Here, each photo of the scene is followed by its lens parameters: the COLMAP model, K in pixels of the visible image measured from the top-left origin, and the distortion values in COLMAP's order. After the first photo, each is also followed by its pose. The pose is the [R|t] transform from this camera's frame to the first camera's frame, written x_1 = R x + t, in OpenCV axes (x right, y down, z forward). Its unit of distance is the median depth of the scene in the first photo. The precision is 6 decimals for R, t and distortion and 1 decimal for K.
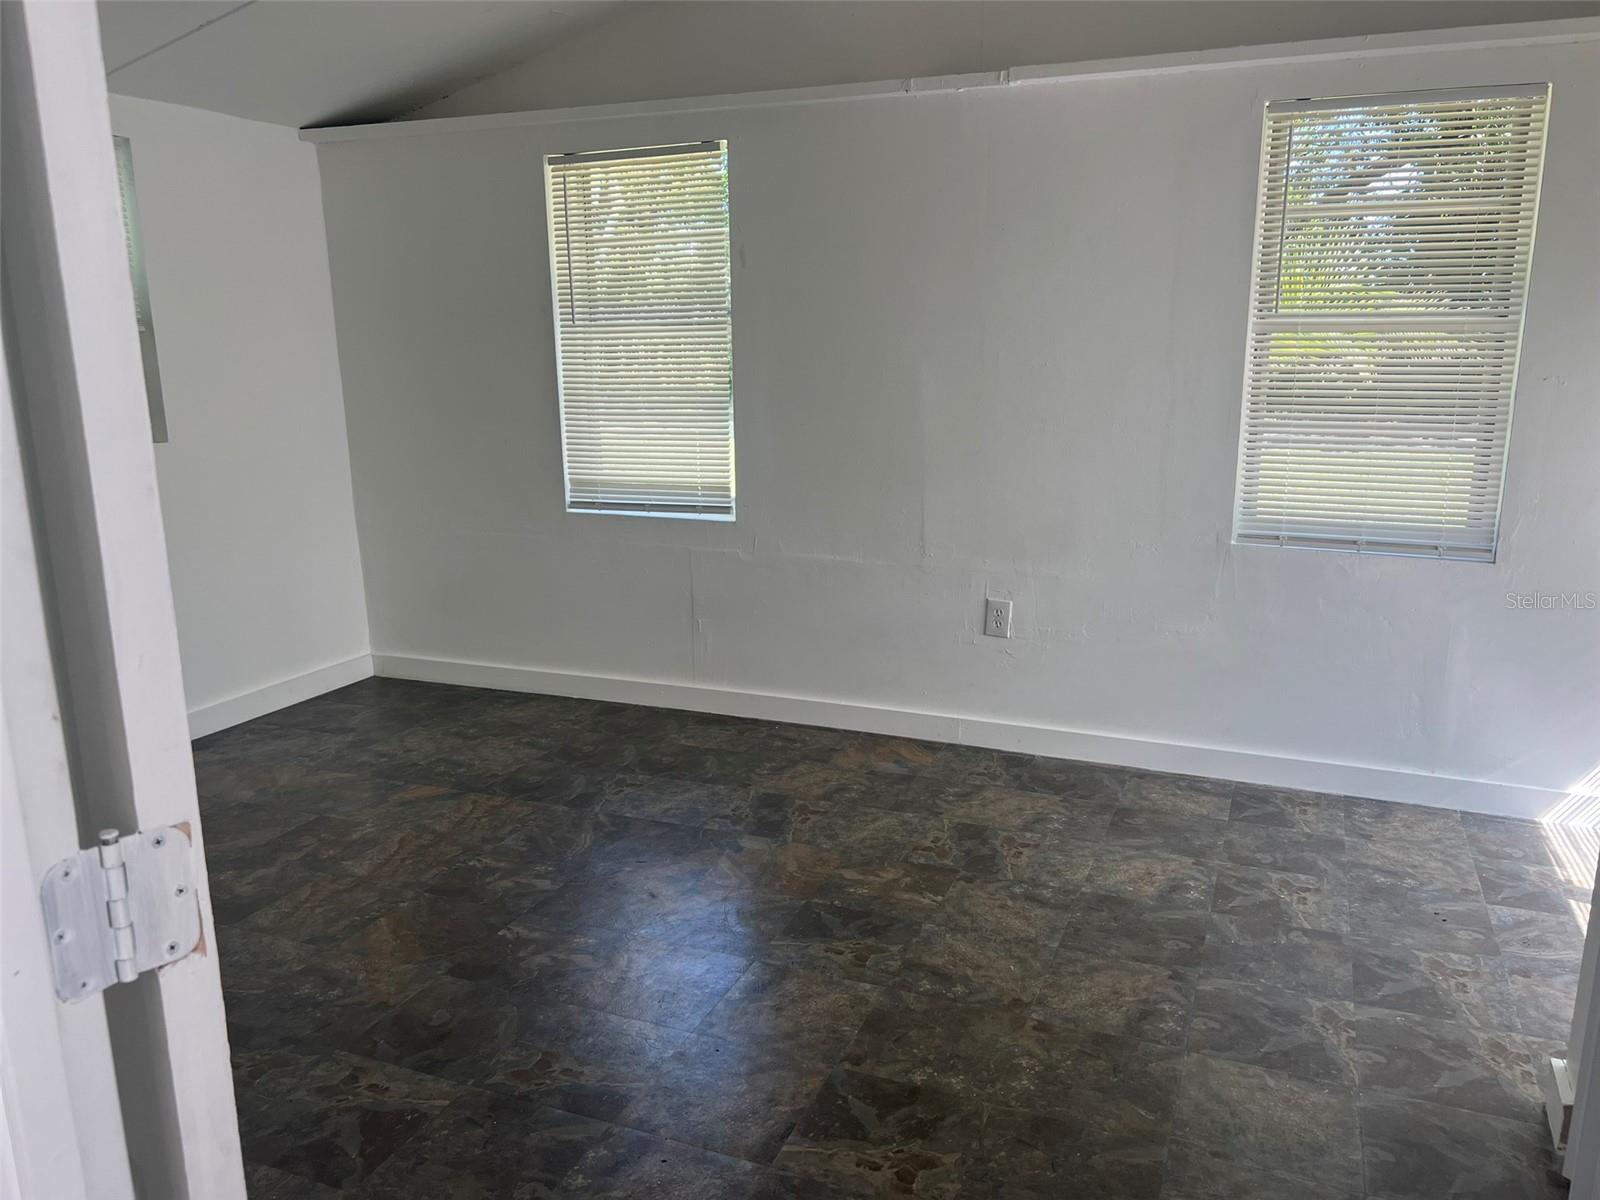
lens RADIAL K [[1118.4, 0, 801.2], [0, 1118.4, 602.8], [0, 0, 1]] dist [0.051385, -0.007058]
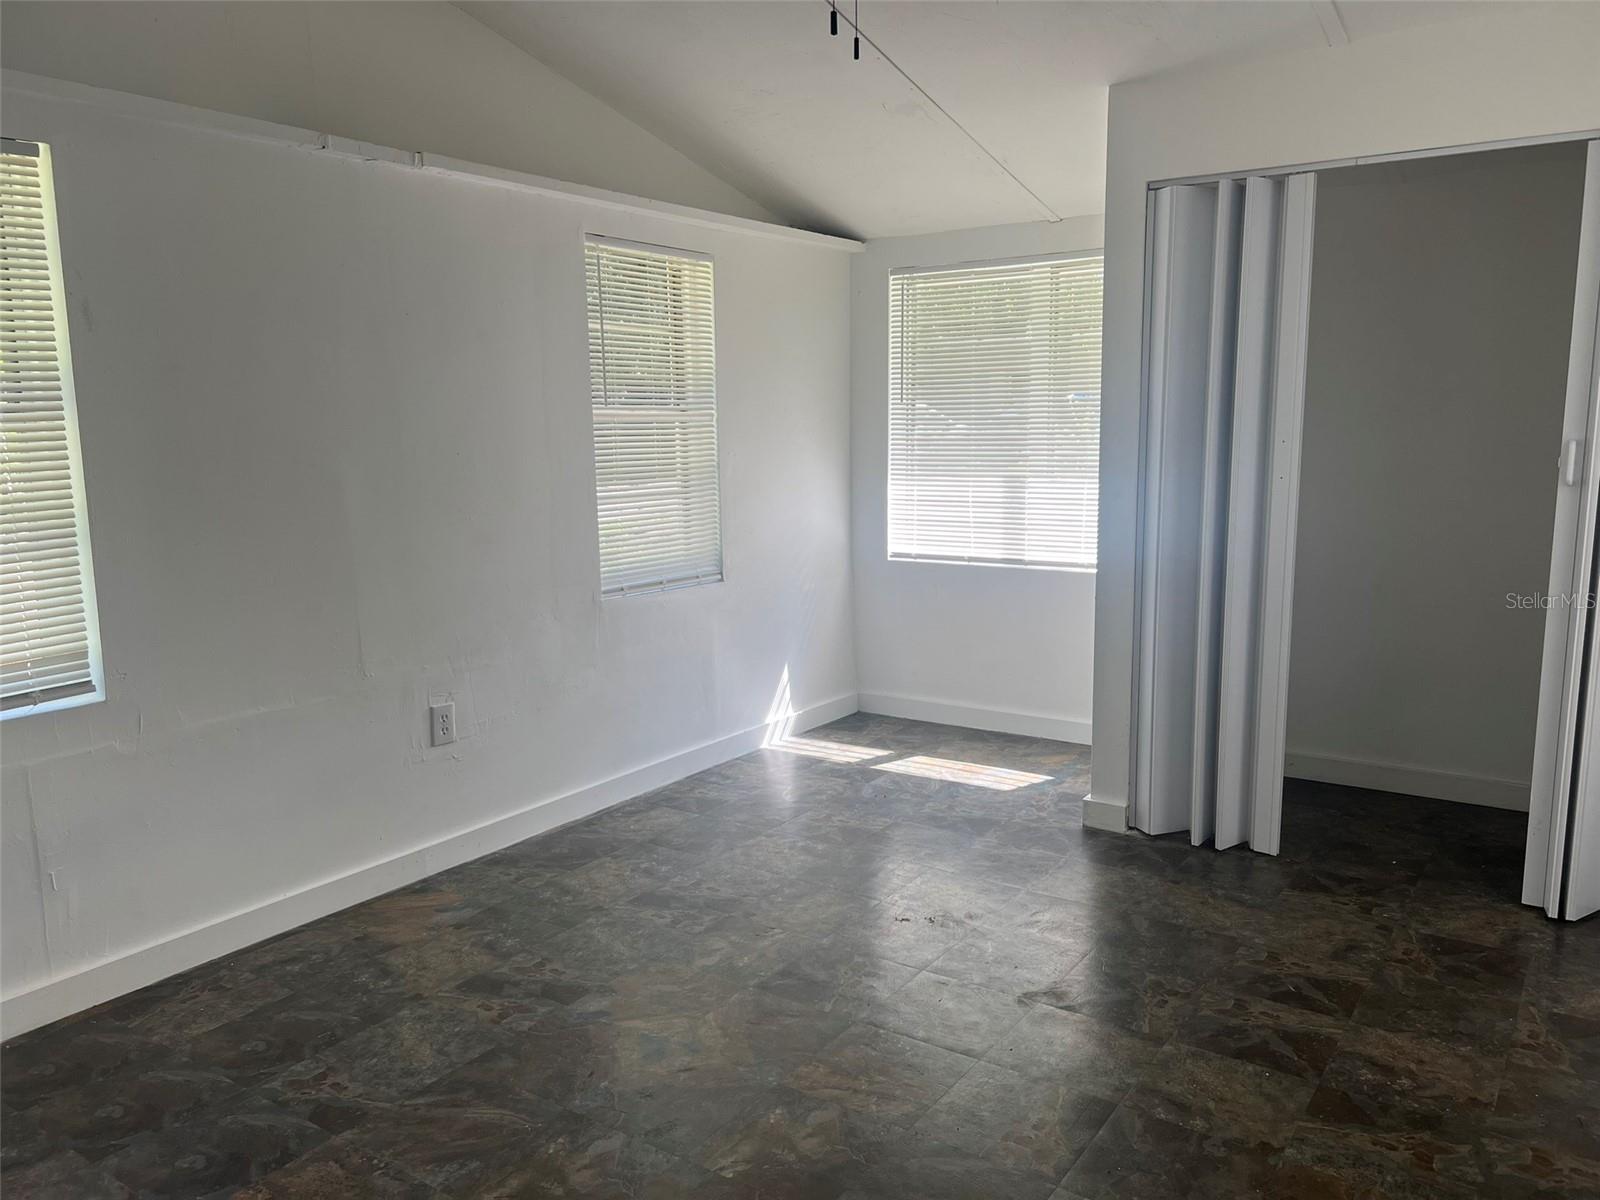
lens RADIAL K [[1203.0, 0, 800.8], [0, 1203.0, 598.0], [0, 0, 1]] dist [0.040363, -0.047491]
pose [[0.240429, -0.152411, 0.958627, -0.718903], [0.226538, 0.969134, 0.097264, -0.121145], [-0.943861, 0.193780, 0.267535, 0.454197]]
